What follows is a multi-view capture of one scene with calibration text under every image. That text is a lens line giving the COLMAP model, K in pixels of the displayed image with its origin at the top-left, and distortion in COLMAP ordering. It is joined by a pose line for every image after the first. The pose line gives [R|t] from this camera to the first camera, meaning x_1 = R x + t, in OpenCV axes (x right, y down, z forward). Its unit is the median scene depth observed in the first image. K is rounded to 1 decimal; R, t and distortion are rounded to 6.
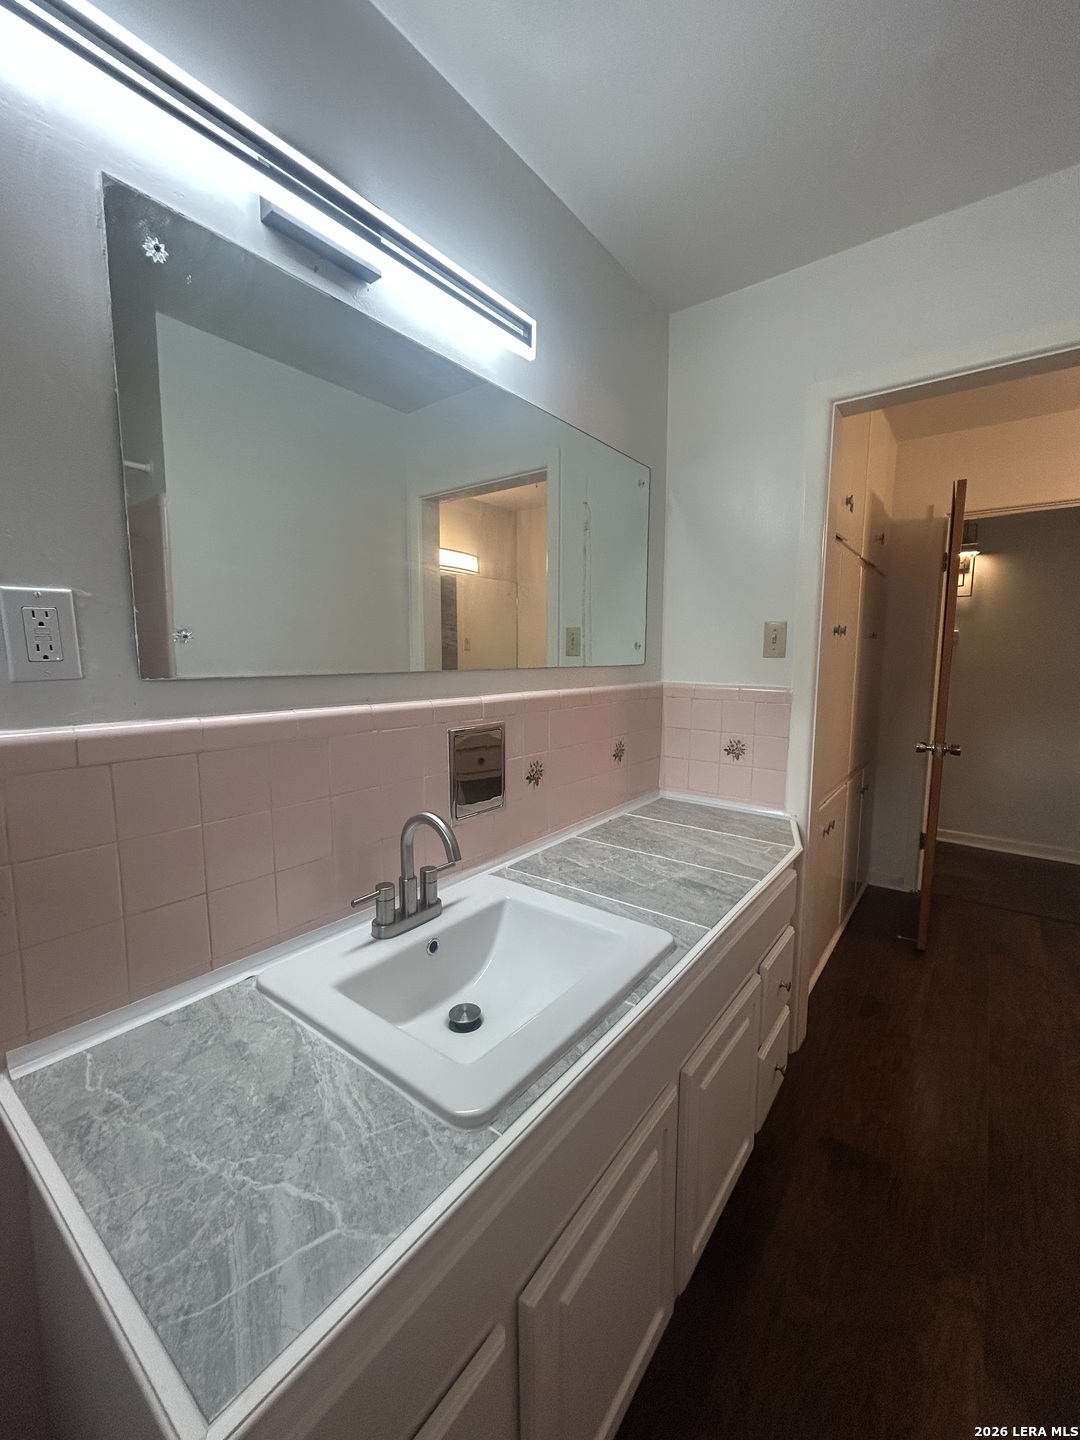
lens RADIAL K [[583.1, 0, 538.3], [0, 583.1, 722.7], [0, 0, 1]] dist [0.001243, 0.000016]
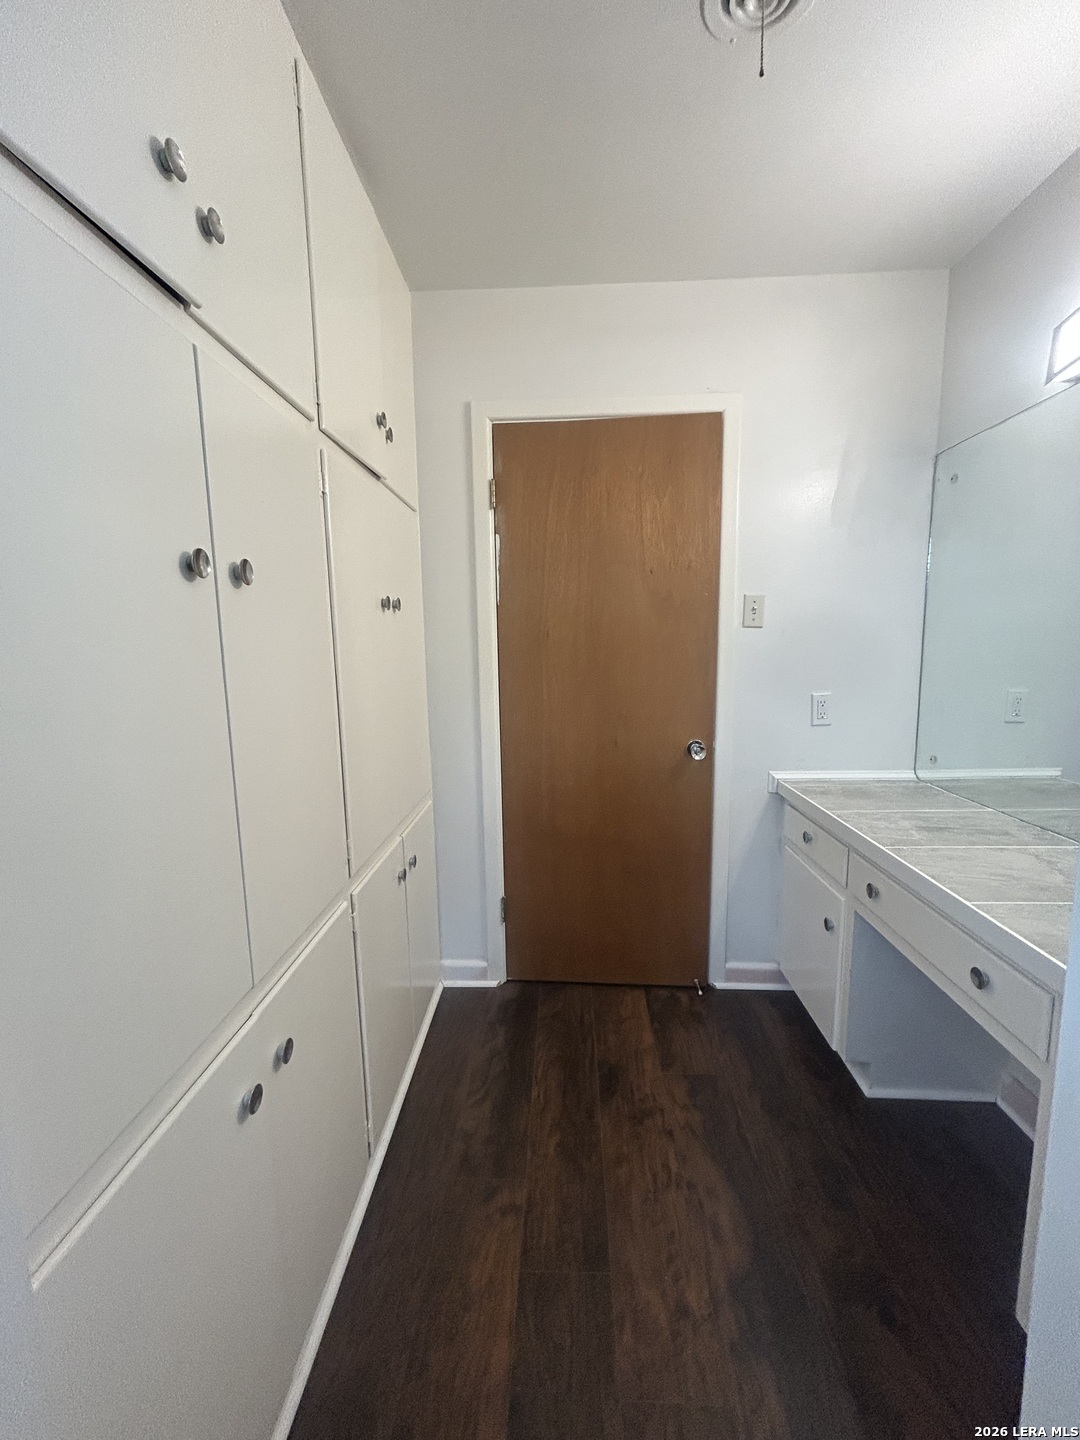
lens RADIAL K [[583.1, 0, 538.3], [0, 583.1, 722.7], [0, 0, 1]] dist [0.001243, 0.000016]
pose [[0.819484, -0.097232, 0.564794, -0.916059], [0.092338, 0.995028, 0.037322, -0.040056], [-0.565615, 0.021567, 0.824387, 0.453163]]
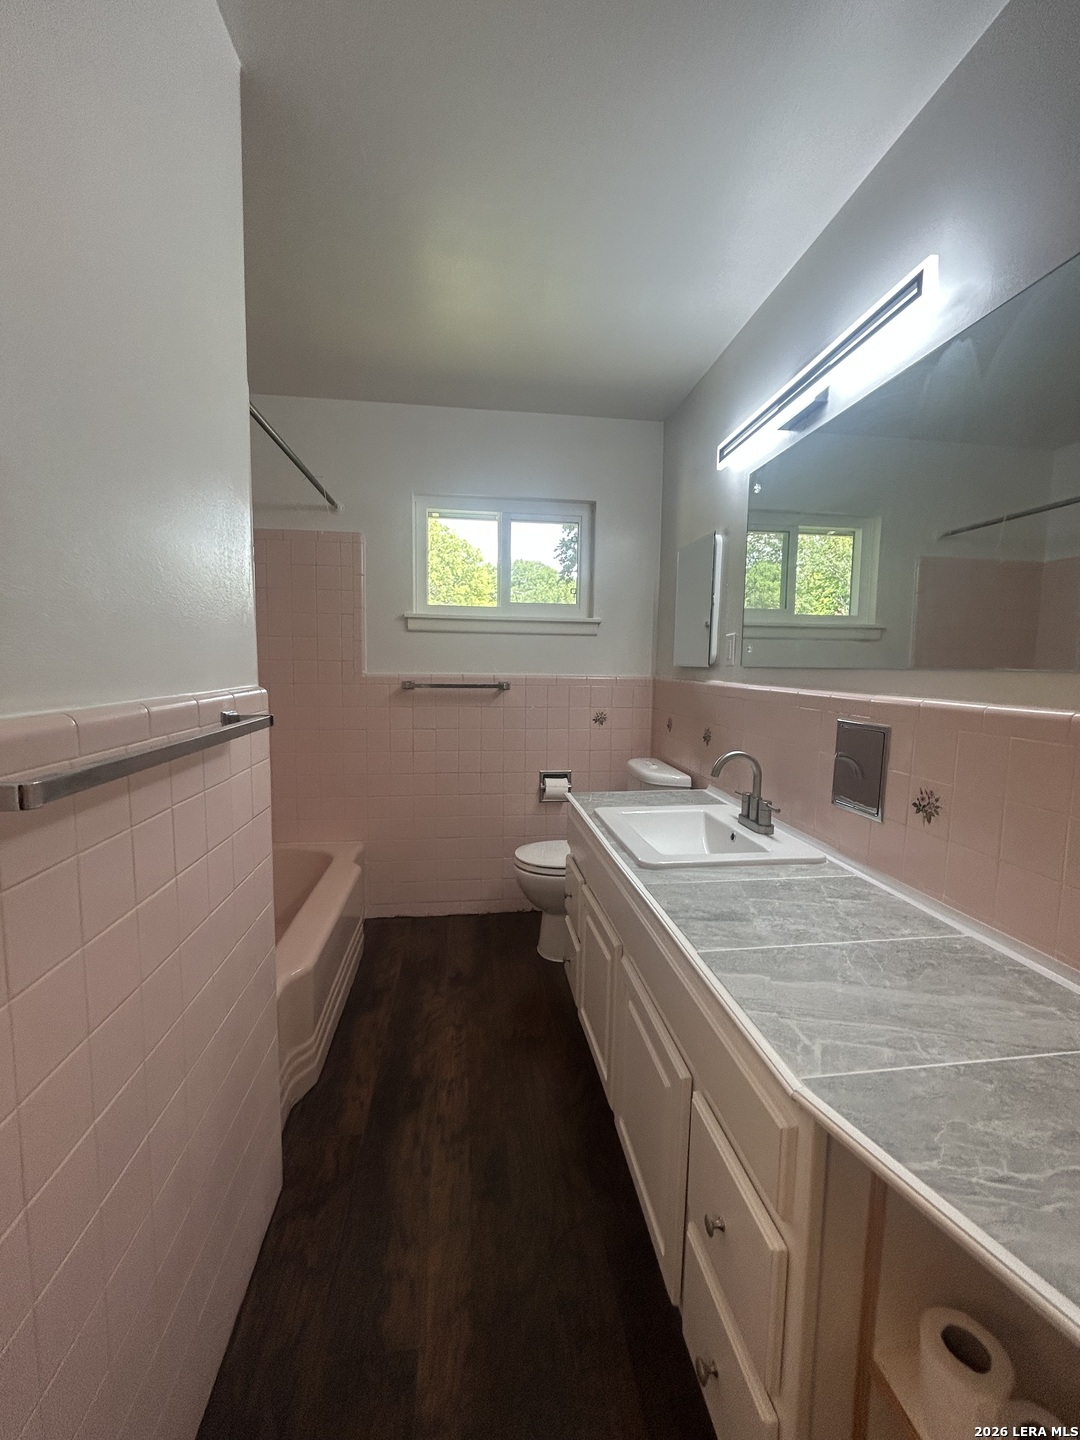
lens RADIAL K [[583.1, 0, 538.3], [0, 583.1, 722.7], [0, 0, 1]] dist [0.001243, 0.000016]
pose [[-0.710317, 0.055816, -0.701666, 0.960447], [-0.104174, 0.977537, 0.183219, -0.115463], [0.696131, 0.203238, -0.688547, 1.232598]]
